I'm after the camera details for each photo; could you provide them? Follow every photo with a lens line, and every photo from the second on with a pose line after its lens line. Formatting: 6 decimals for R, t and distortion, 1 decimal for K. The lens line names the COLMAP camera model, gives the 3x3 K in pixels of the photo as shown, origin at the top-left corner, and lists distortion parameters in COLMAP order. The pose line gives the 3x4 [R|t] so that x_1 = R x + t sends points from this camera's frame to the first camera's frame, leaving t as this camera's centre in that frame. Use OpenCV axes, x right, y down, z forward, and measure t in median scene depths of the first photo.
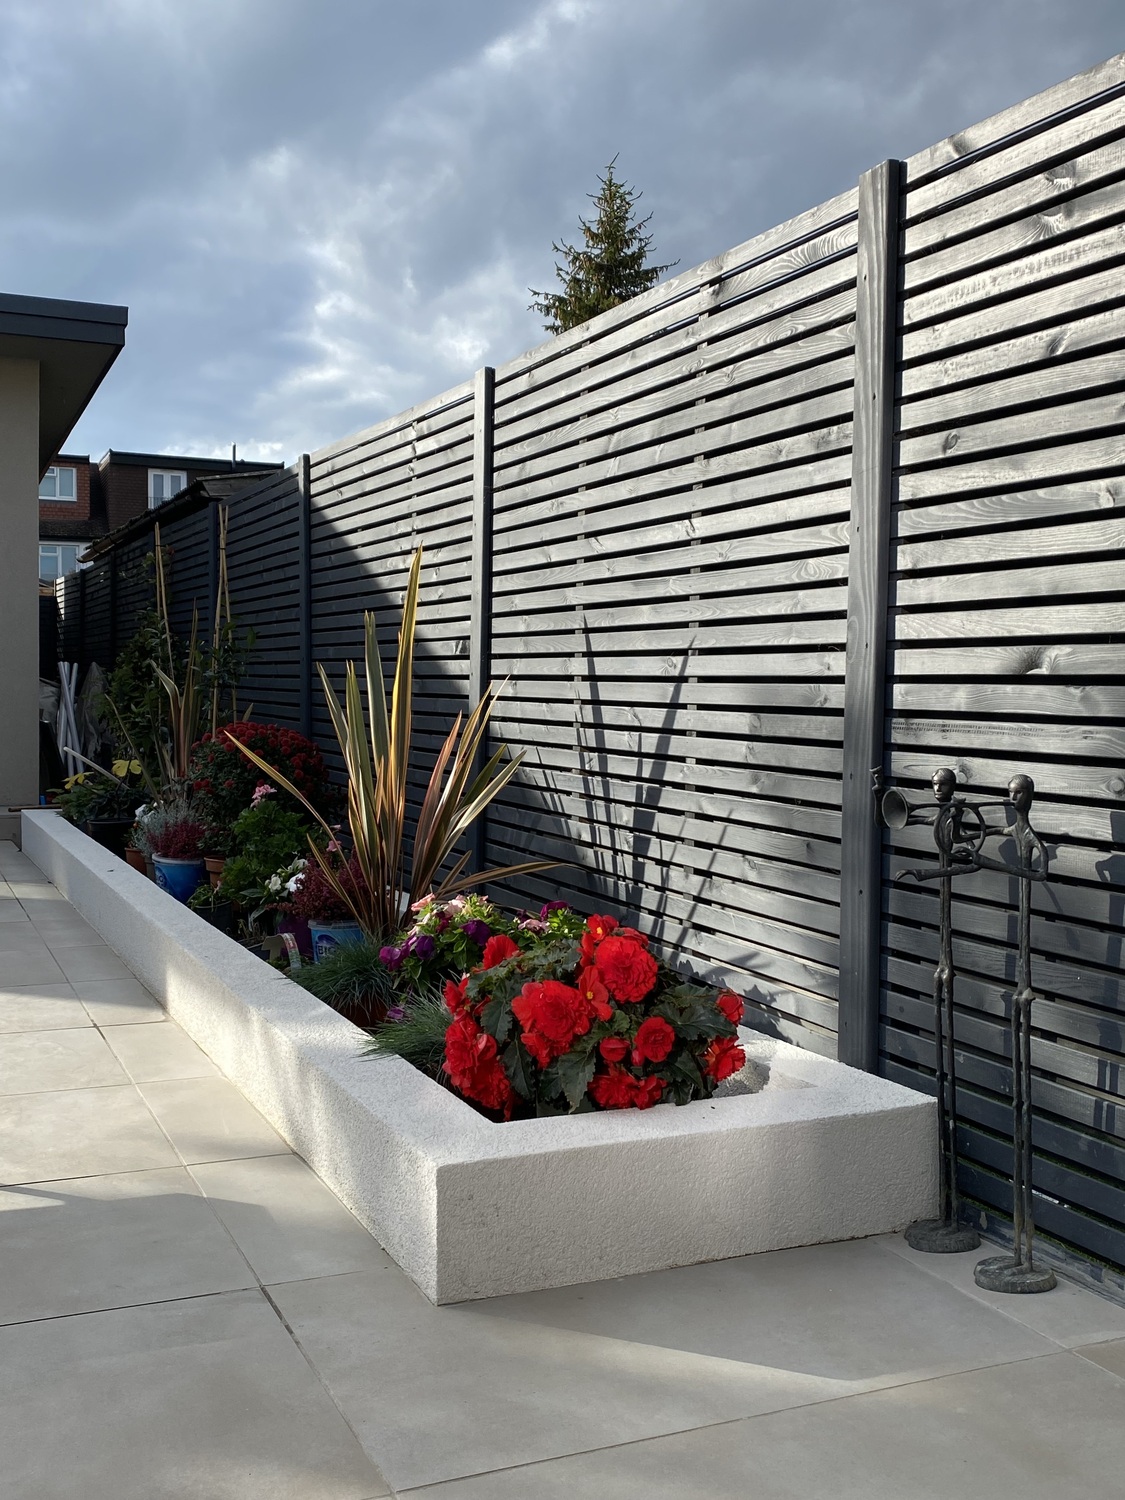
lens RADIAL K [[1500.0, 0, 562.2], [0, 1500.0, 749.3], [0, 0, 1]] dist [0.010478, 0.000000]
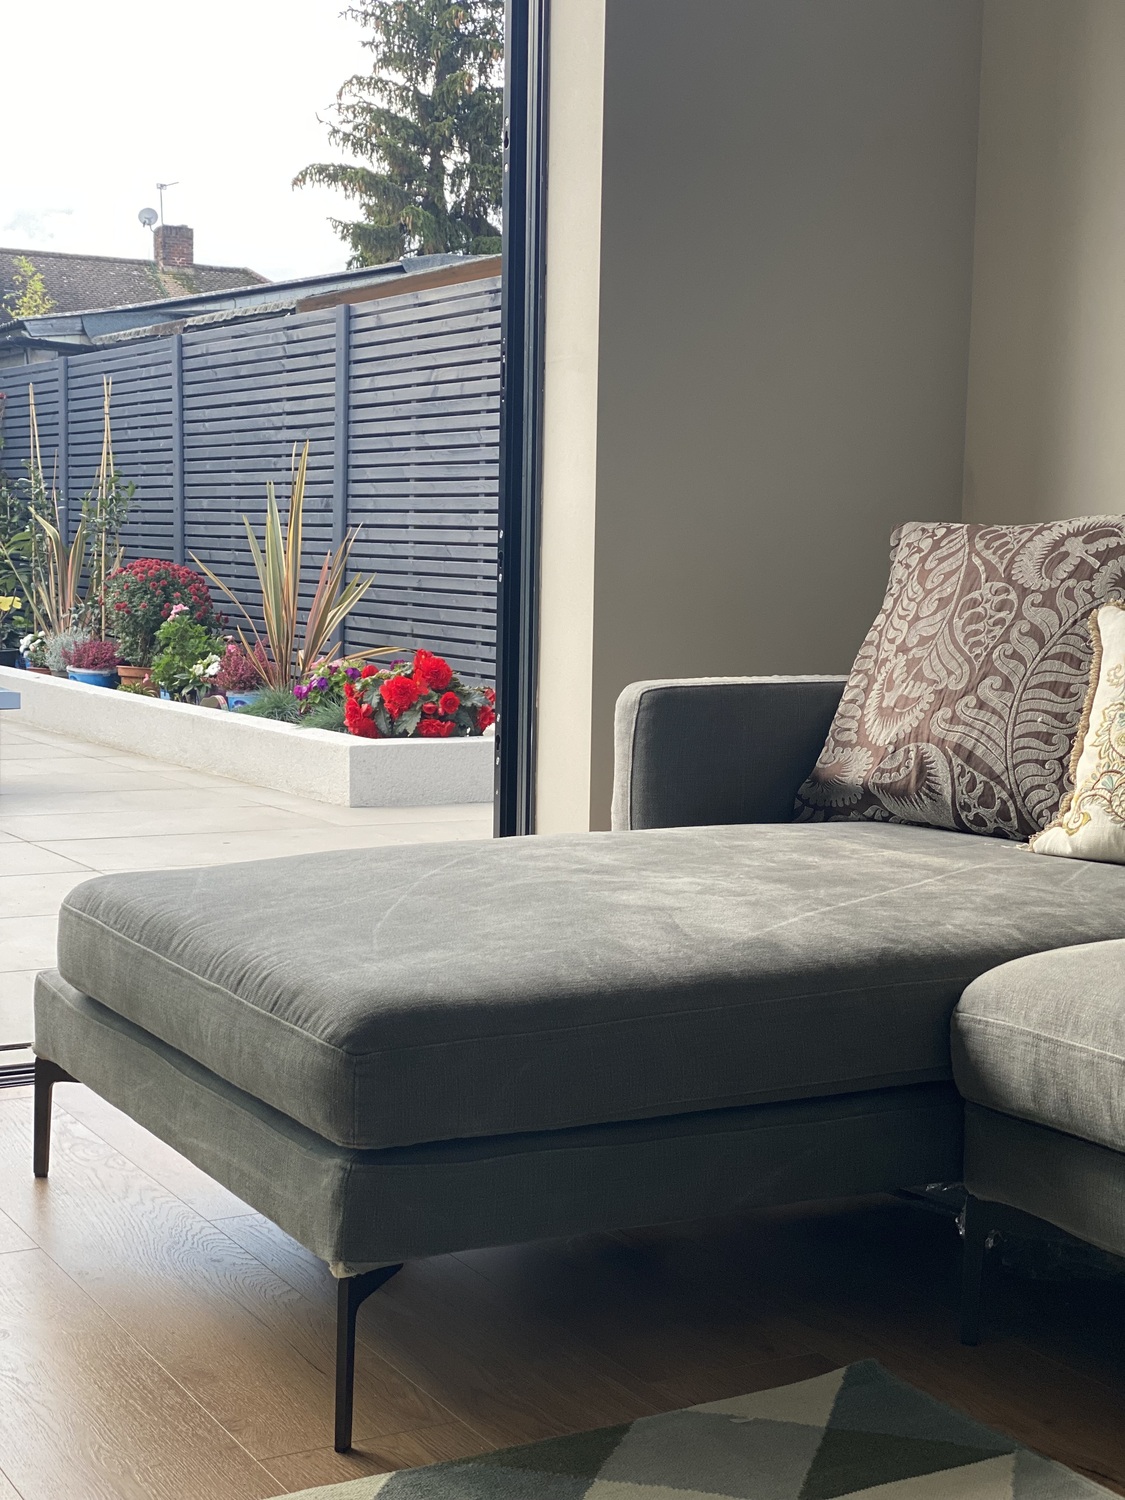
lens RADIAL K [[2280.2, 0, 560.8], [0, 2280.2, 749.3], [0, 0, 1]] dist [0.002223, 0.000000]
pose [[0.996950, -0.001697, 0.078023, -0.017062], [-0.002288, 0.998698, 0.050965, 0.053714], [-0.078008, -0.050988, 0.995648, -1.188193]]
